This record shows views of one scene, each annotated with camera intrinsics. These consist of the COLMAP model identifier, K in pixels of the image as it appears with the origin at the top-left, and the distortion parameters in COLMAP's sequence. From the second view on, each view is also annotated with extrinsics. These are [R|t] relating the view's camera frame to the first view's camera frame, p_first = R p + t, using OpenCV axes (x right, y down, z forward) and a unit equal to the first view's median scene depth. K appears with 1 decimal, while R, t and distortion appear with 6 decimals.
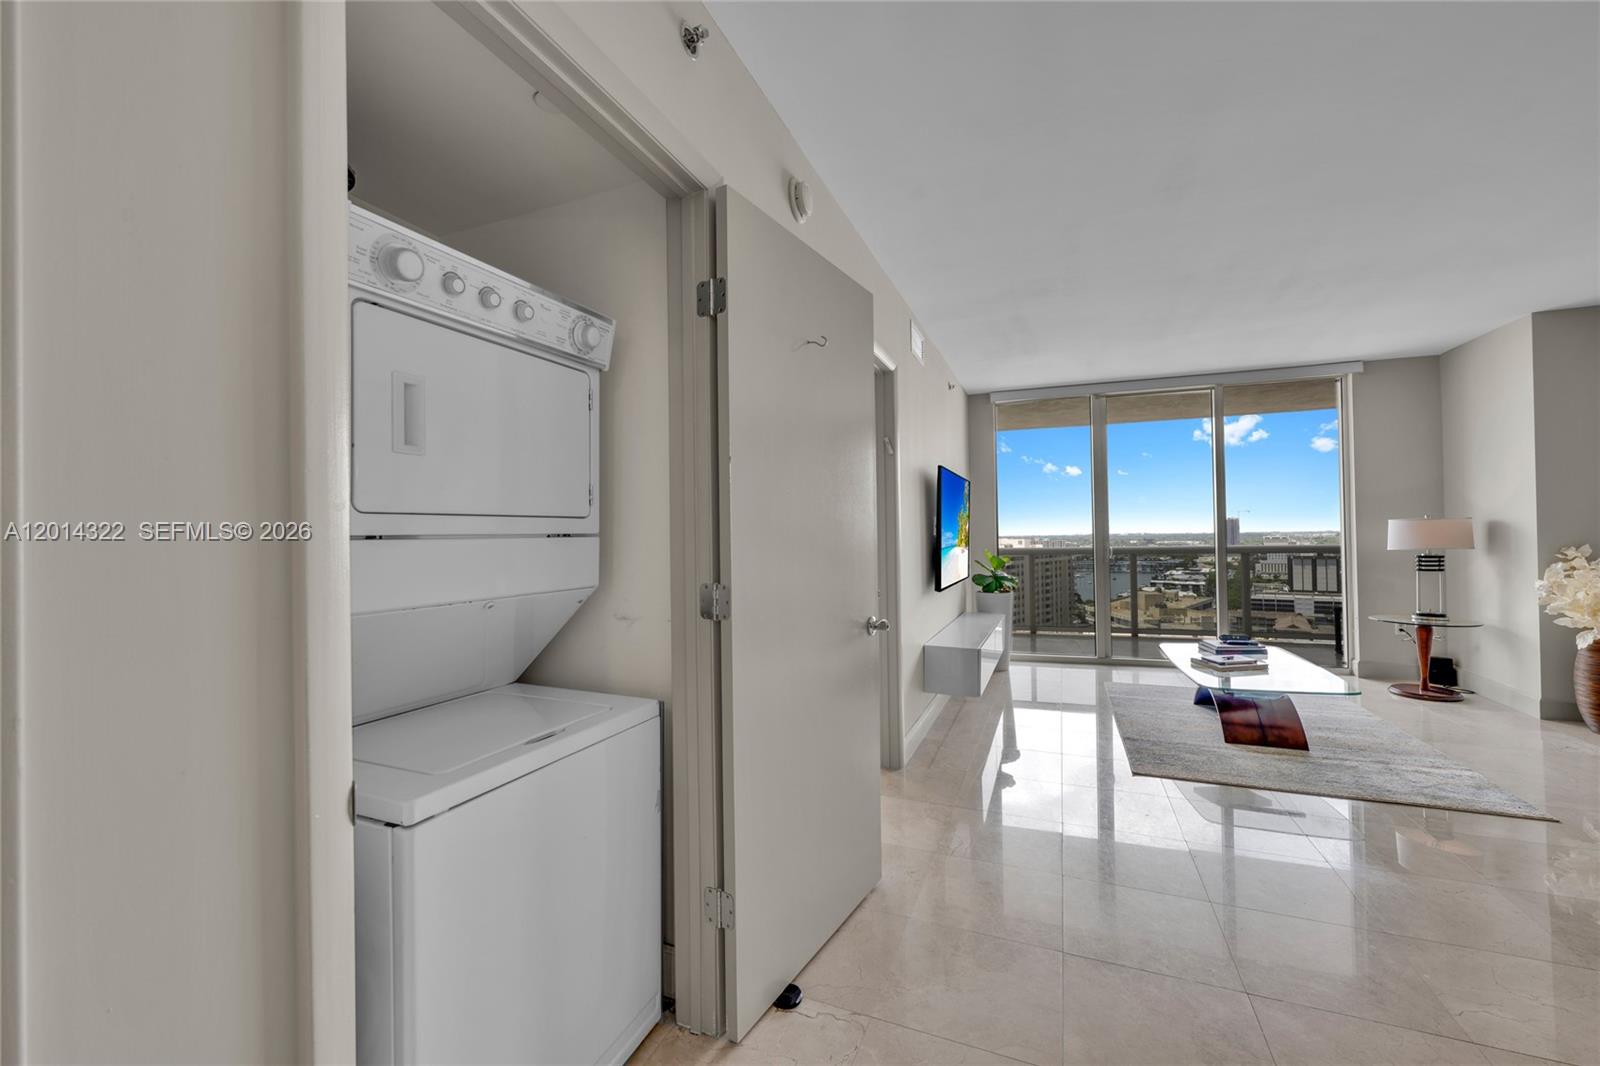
lens RADIAL K [[634.6, 0, 792.2], [0, 634.6, 532.4], [0, 0, 1]] dist [0.000322, 0.000144]
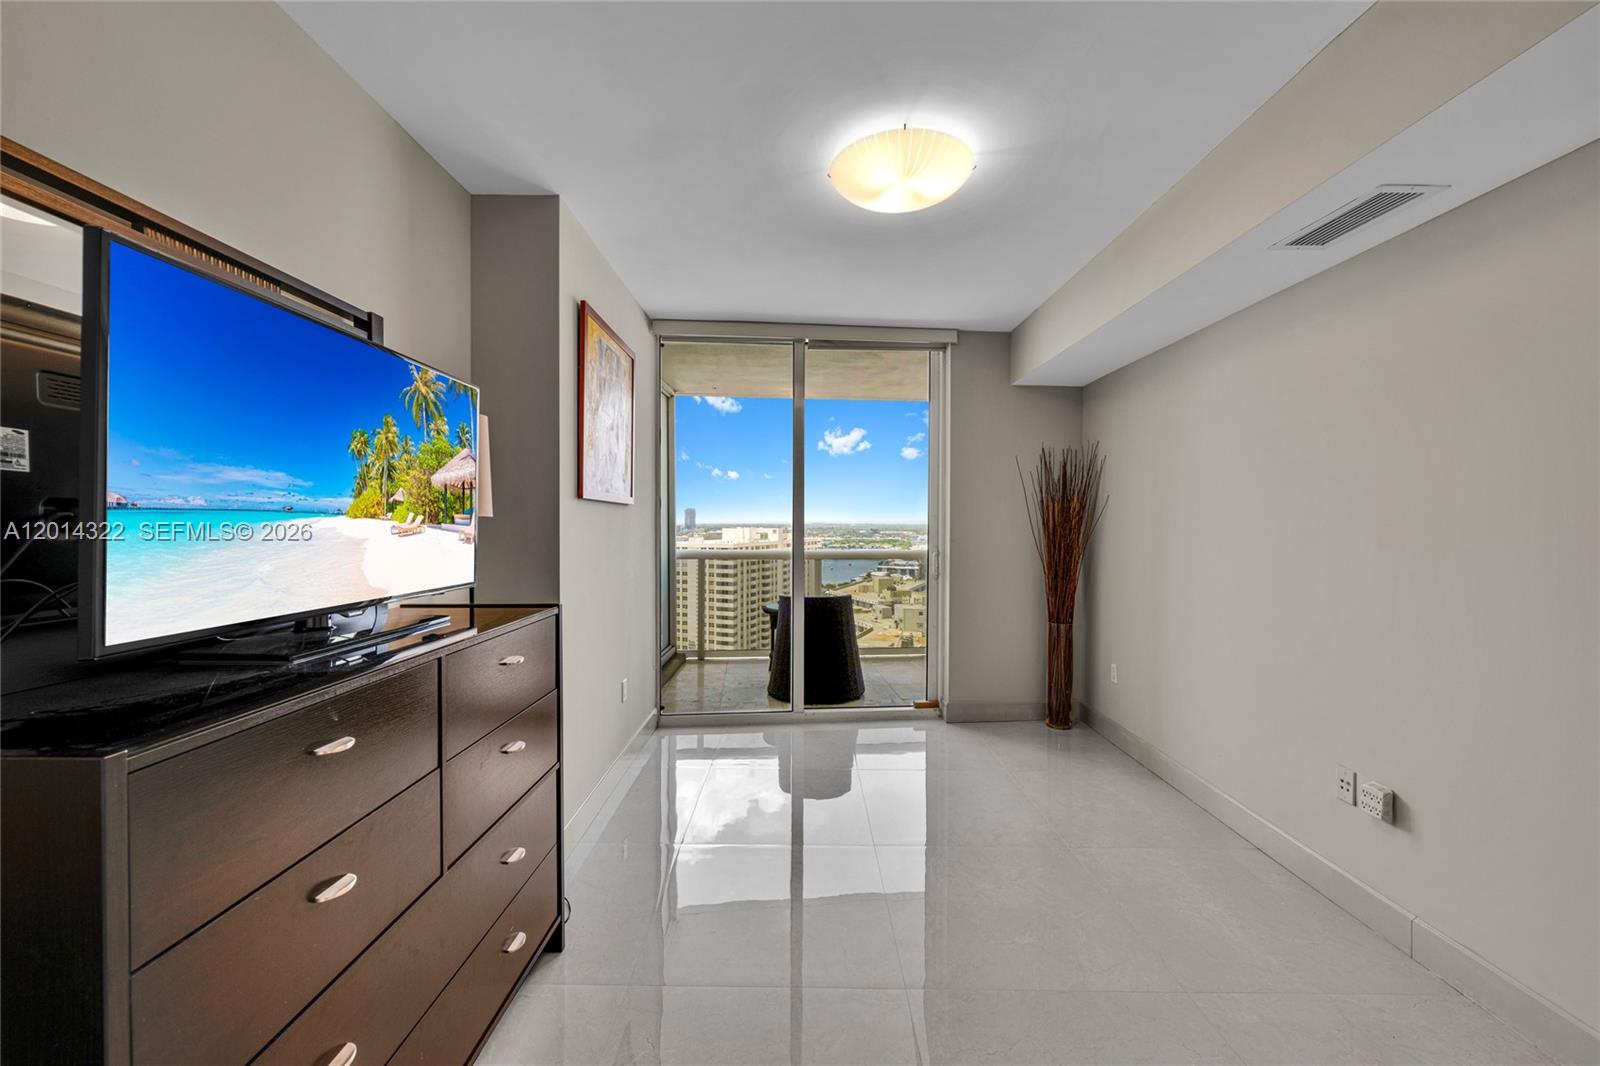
lens RADIAL K [[632.1, 0, 809.2], [0, 632.1, 538.9], [0, 0, 1]] dist [-0.031390, -0.000192]
pose [[0.923809, 0.004580, 0.382826, 0.380663], [-0.015568, 0.999551, 0.025608, 0.021532], [-0.382536, -0.029617, 0.923466, 0.547668]]
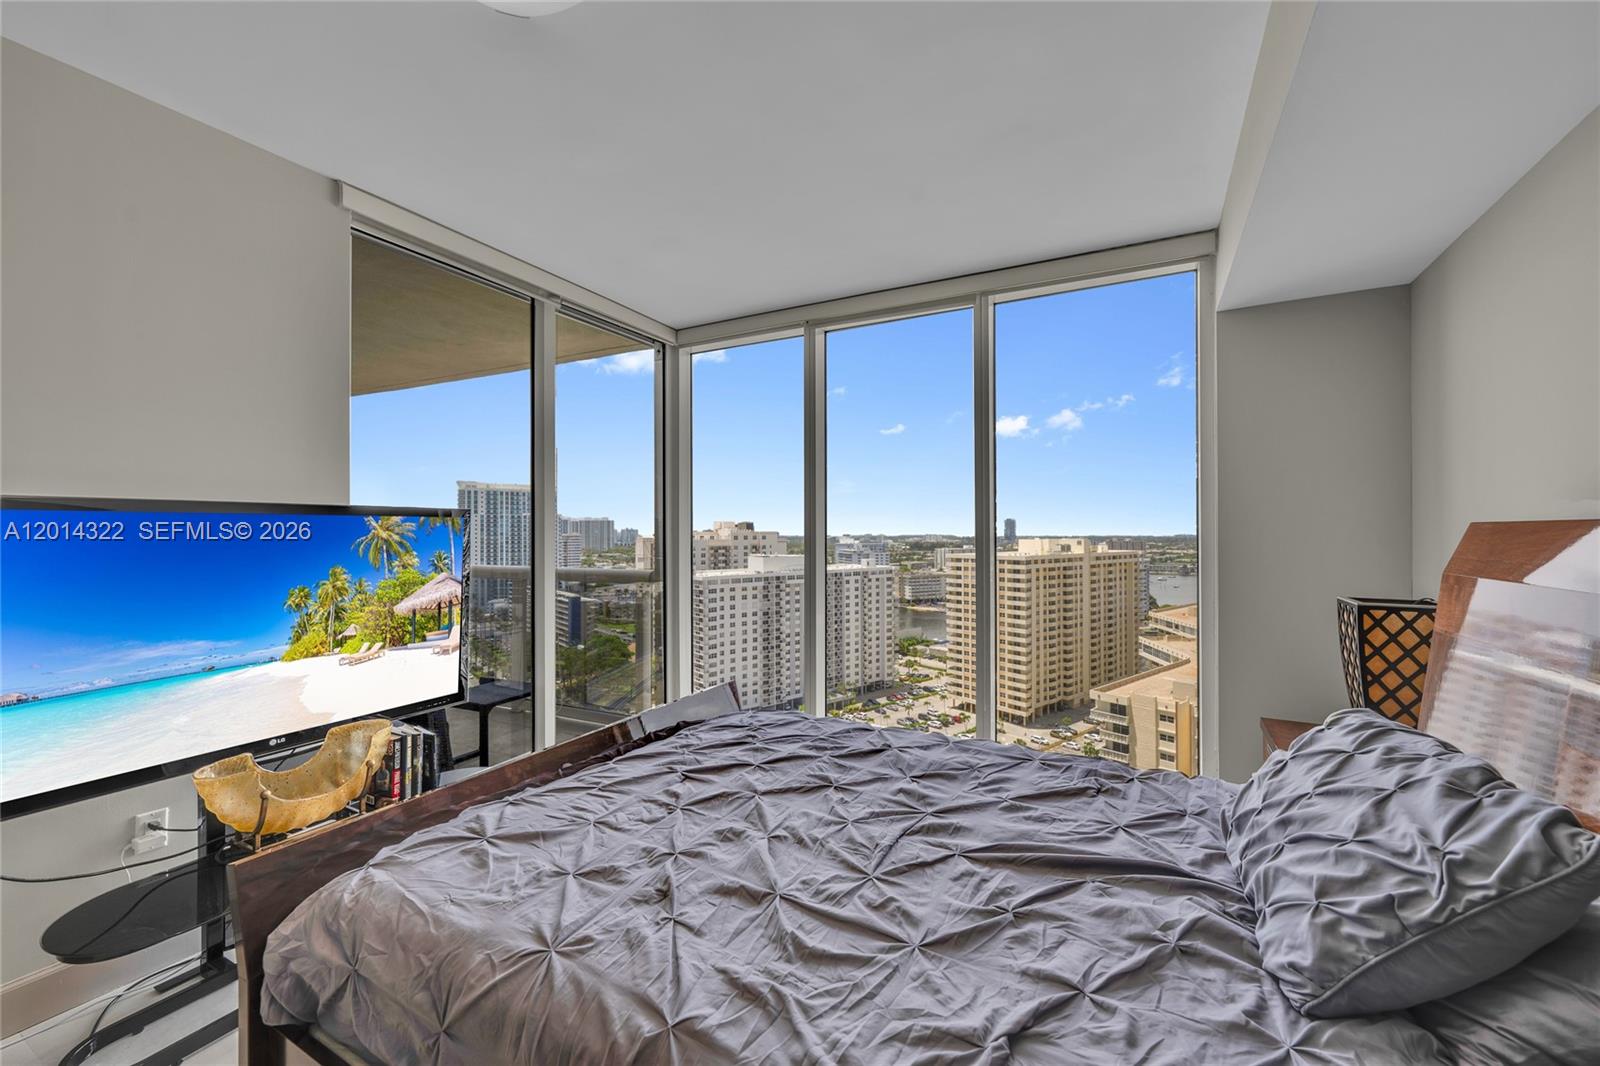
lens RADIAL K [[634.6, 0, 774.9], [0, 634.6, 527.5], [0, 0, 1]] dist [0.000322, 0.000144]
pose [[0.993588, 0.011142, -0.112512, 0.688933], [-0.011197, 0.999937, 0.000137, -0.081953], [0.112506, 0.001124, 0.993650, 0.577203]]
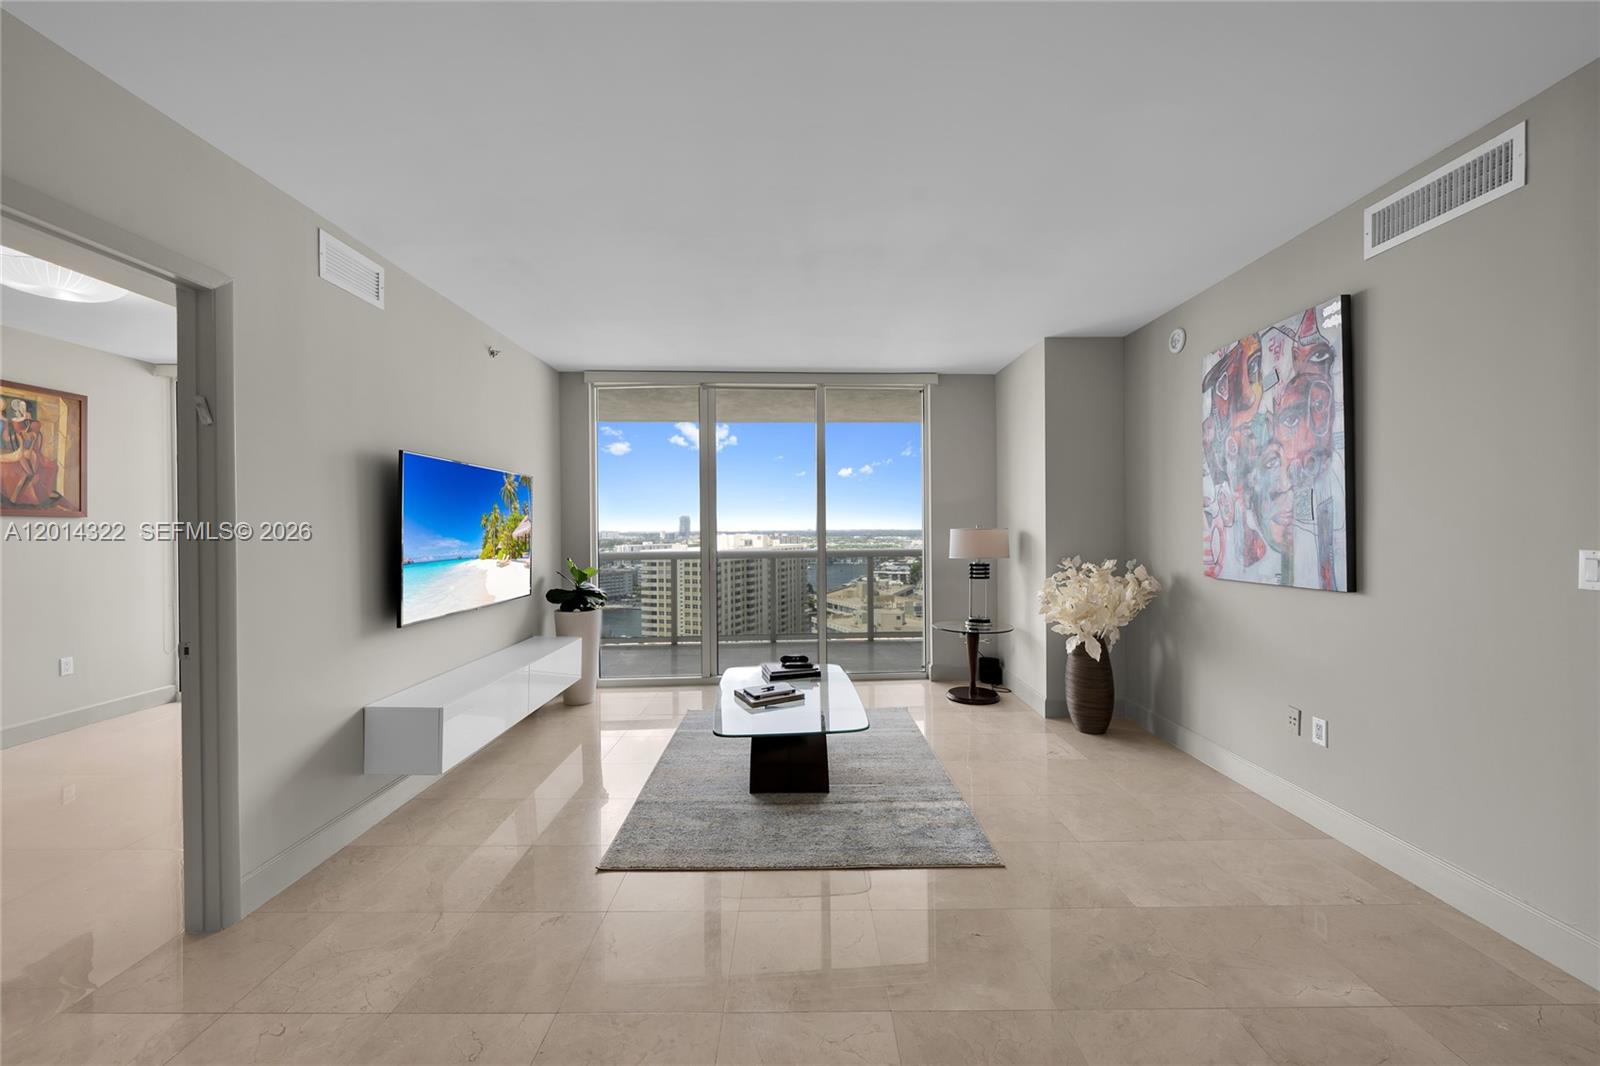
lens RADIAL K [[634.6, 0, 792.6], [0, 634.6, 530.7], [0, 0, 1]] dist [0.000322, 0.000144]
pose [[0.924747, 0.006679, 0.380525, 0.321579], [-0.008821, 0.999954, 0.003884, -0.019154], [-0.380481, -0.006948, 0.924763, 0.151100]]
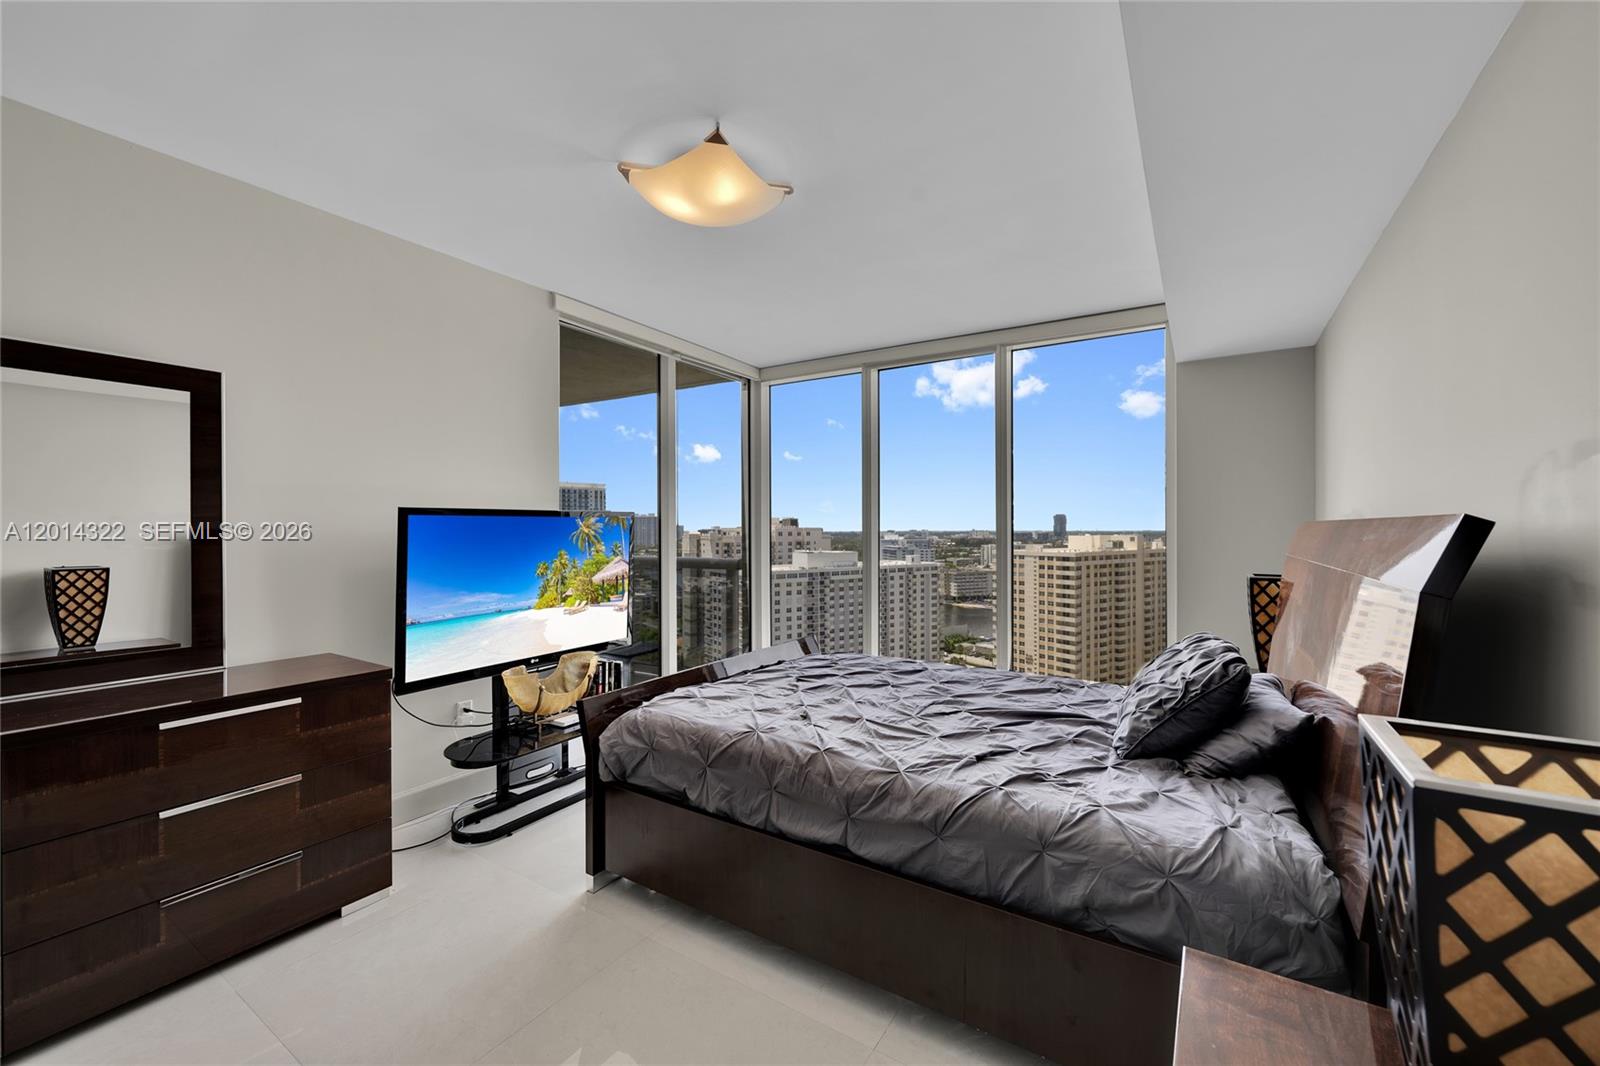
lens RADIAL K [[634.6, 0, 779.7], [0, 634.6, 524.8], [0, 0, 1]] dist [0.000322, 0.000144]
pose [[0.984834, 0.011017, -0.173149, 0.680813], [-0.010686, 0.999939, 0.002848, -0.083306], [0.173169, -0.000955, 0.984892, 0.317780]]
